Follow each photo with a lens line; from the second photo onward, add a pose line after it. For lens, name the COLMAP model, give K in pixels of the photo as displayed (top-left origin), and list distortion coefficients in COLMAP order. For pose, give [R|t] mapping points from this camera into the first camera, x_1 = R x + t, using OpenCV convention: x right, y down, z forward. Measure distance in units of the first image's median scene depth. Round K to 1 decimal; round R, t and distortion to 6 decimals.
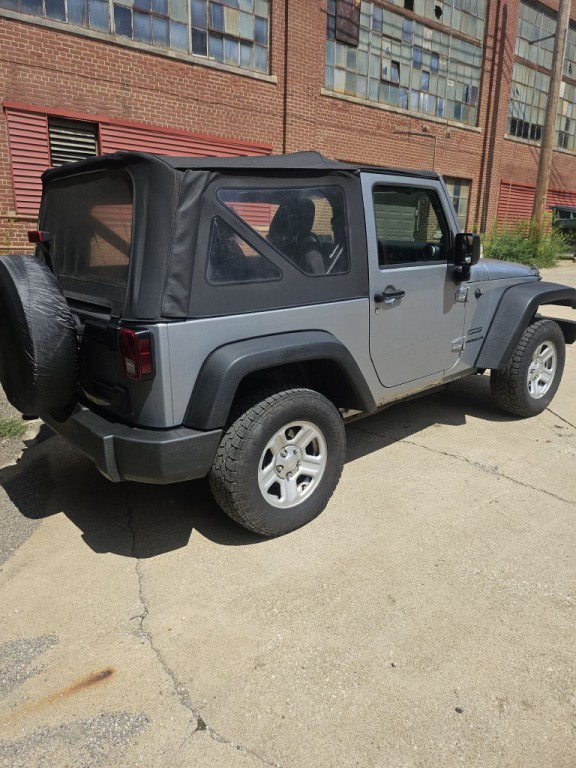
lens RADIAL K [[538.8, 0, 280.8], [0, 538.8, 380.8], [0, 0, 1]] dist [0.068514, -0.072768]
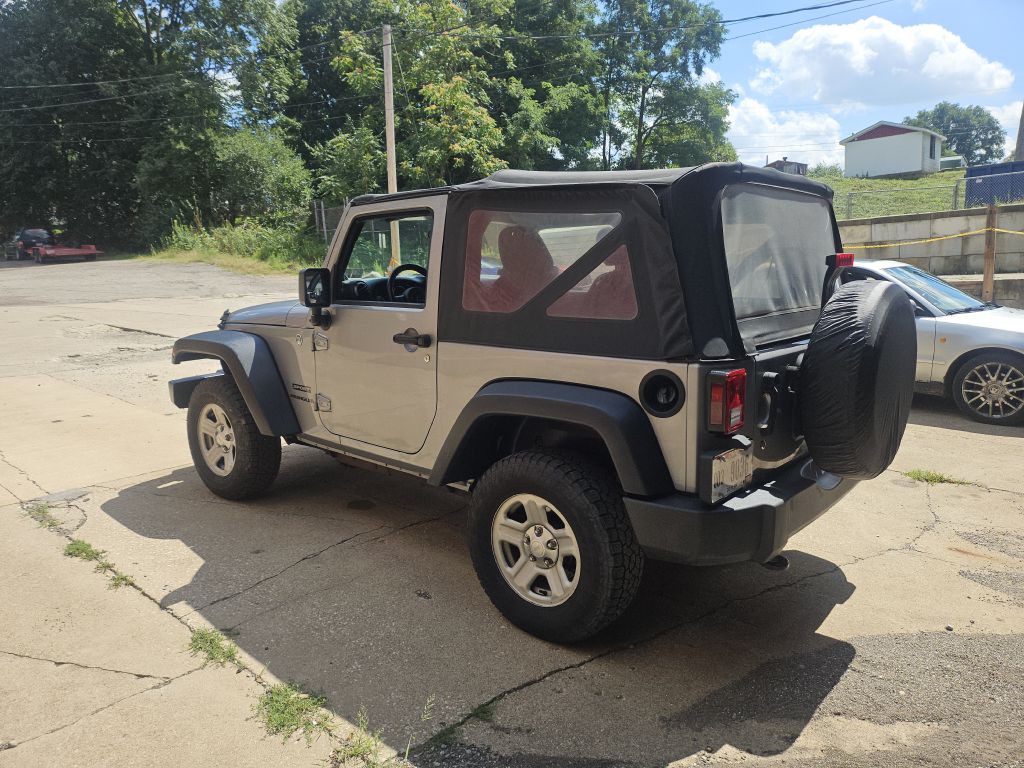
lens RADIAL K [[718.4, 0, 512.6], [0, 718.4, 382.4], [0, 0, 1]] dist [0.068514, -0.072768]
pose [[-0.178941, -0.147004, 0.972816, -1.309462], [0.274447, 0.942068, 0.192839, -0.394959], [-0.944806, 0.301493, -0.128230, 1.507076]]
